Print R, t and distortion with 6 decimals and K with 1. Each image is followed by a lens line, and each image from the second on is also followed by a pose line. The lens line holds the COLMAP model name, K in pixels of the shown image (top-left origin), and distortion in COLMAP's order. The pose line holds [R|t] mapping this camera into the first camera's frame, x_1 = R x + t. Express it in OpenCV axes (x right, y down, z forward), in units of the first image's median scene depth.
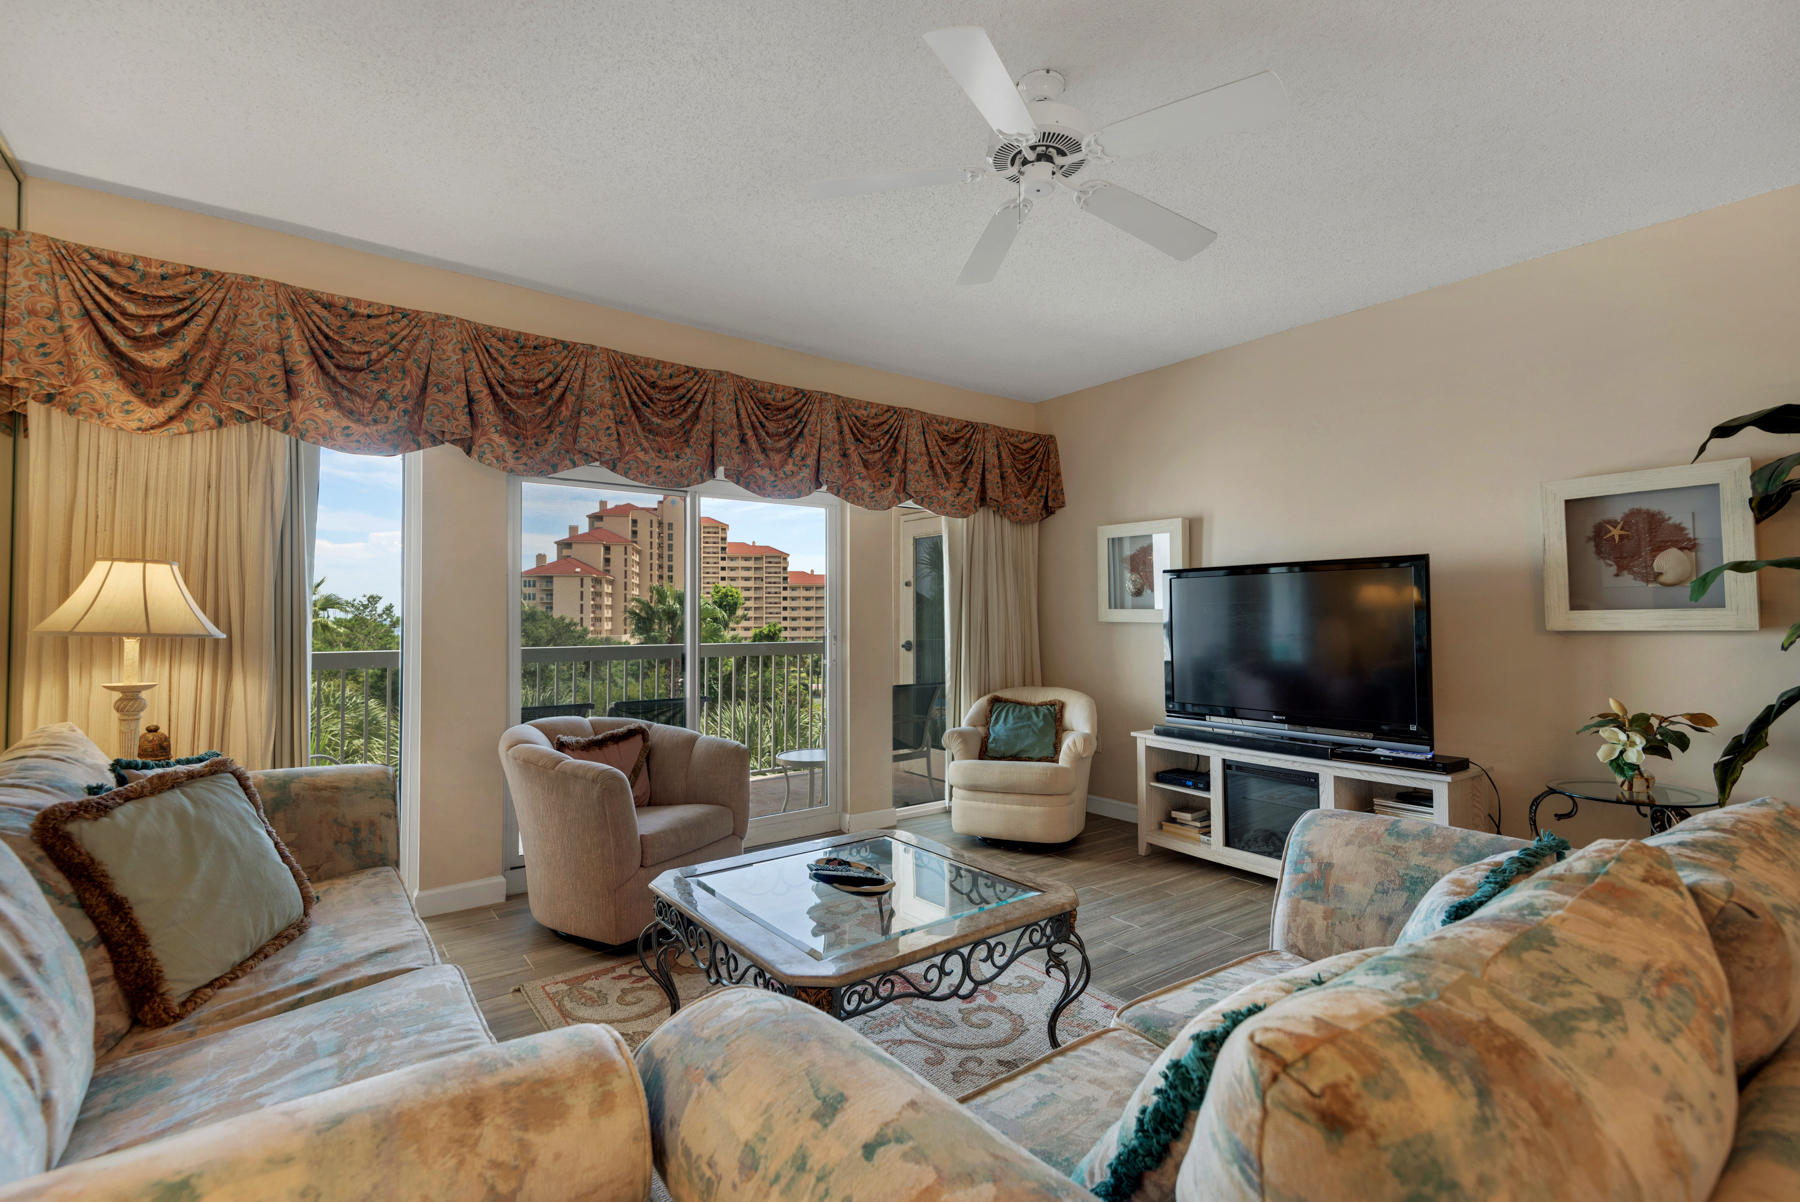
lens RADIAL K [[818.1, 0, 900.0], [0, 818.1, 601.0], [0, 0, 1]] dist [-0.001022, -0.000082]
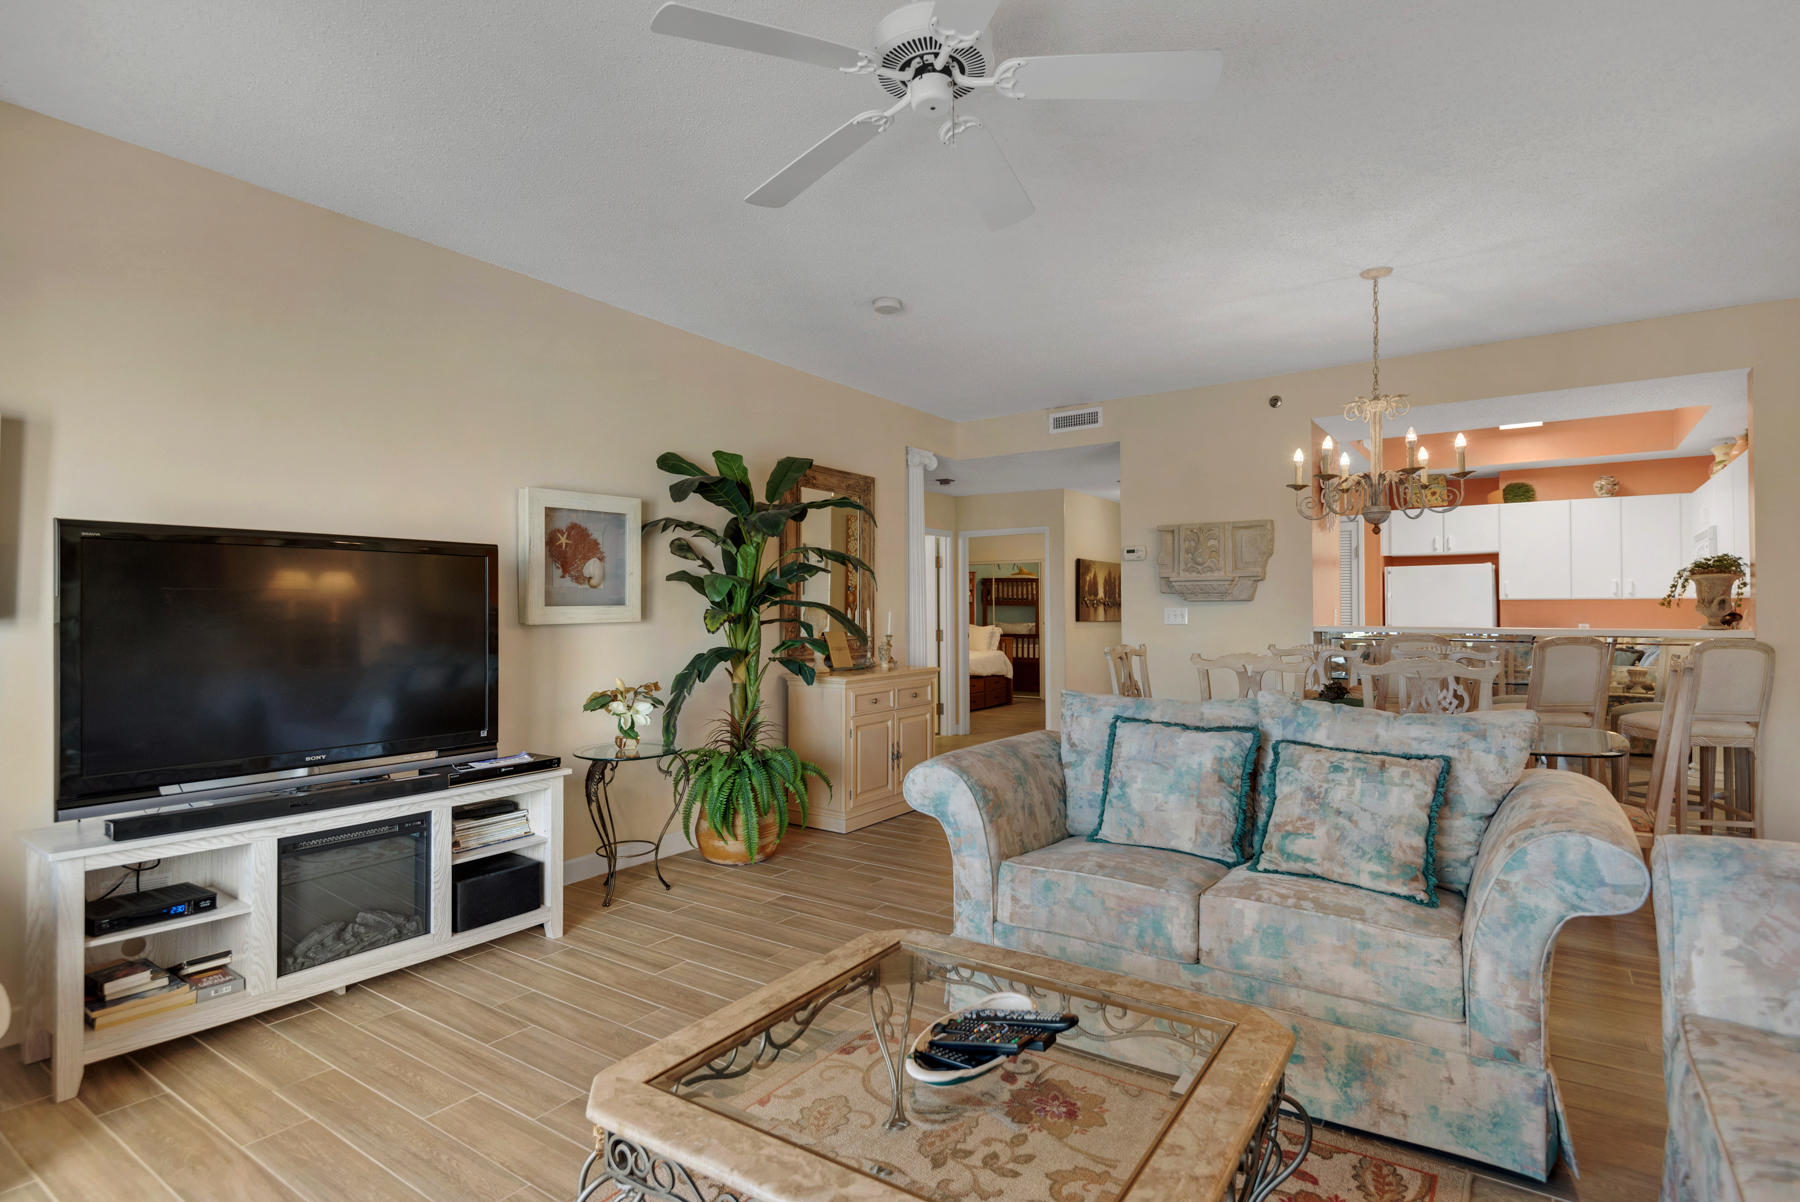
lens RADIAL K [[899.9, 0, 900.0], [0, 899.9, 601.0], [0, 0, 1]] dist [0.001383, 0.000475]
pose [[-0.321653, 0.012626, 0.946773, -0.492434], [-0.016001, 0.999696, -0.018768, 0.019409], [-0.946722, -0.021186, -0.321353, 0.927073]]
